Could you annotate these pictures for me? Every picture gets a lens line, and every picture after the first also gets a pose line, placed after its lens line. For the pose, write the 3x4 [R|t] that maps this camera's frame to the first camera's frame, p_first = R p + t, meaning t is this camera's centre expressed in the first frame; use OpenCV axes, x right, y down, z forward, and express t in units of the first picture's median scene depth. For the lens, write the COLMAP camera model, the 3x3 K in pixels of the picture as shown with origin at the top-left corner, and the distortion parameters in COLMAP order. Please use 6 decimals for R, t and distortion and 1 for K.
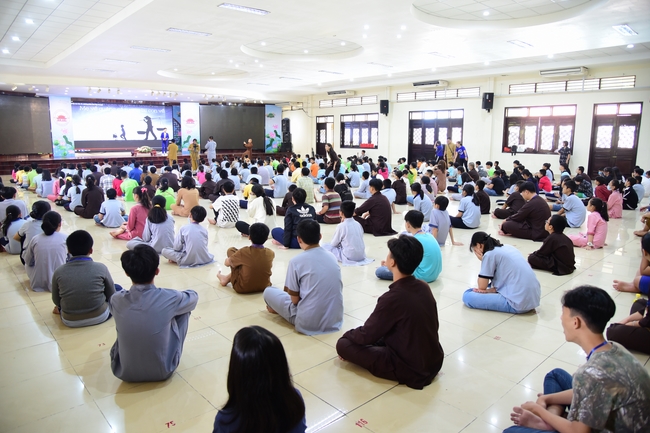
lens RADIAL K [[442.1, 0, 319.3], [0, 442.1, 213.4], [0, 0, 1]] dist [-0.115586, 0.070112]
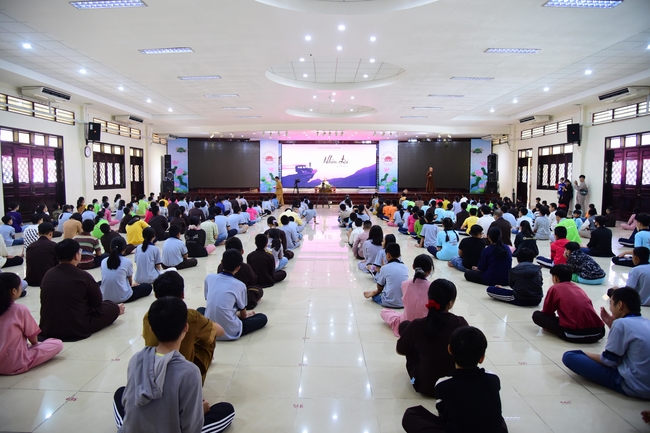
lens RADIAL K [[442.1, 0, 319.3], [0, 442.1, 213.4], [0, 0, 1]] dist [-0.115586, 0.070112]
pose [[0.743121, 0.050282, -0.667266, 0.282637], [-0.108519, 0.993028, -0.046025, -0.029046], [0.660299, 0.106613, 0.743396, 0.186113]]
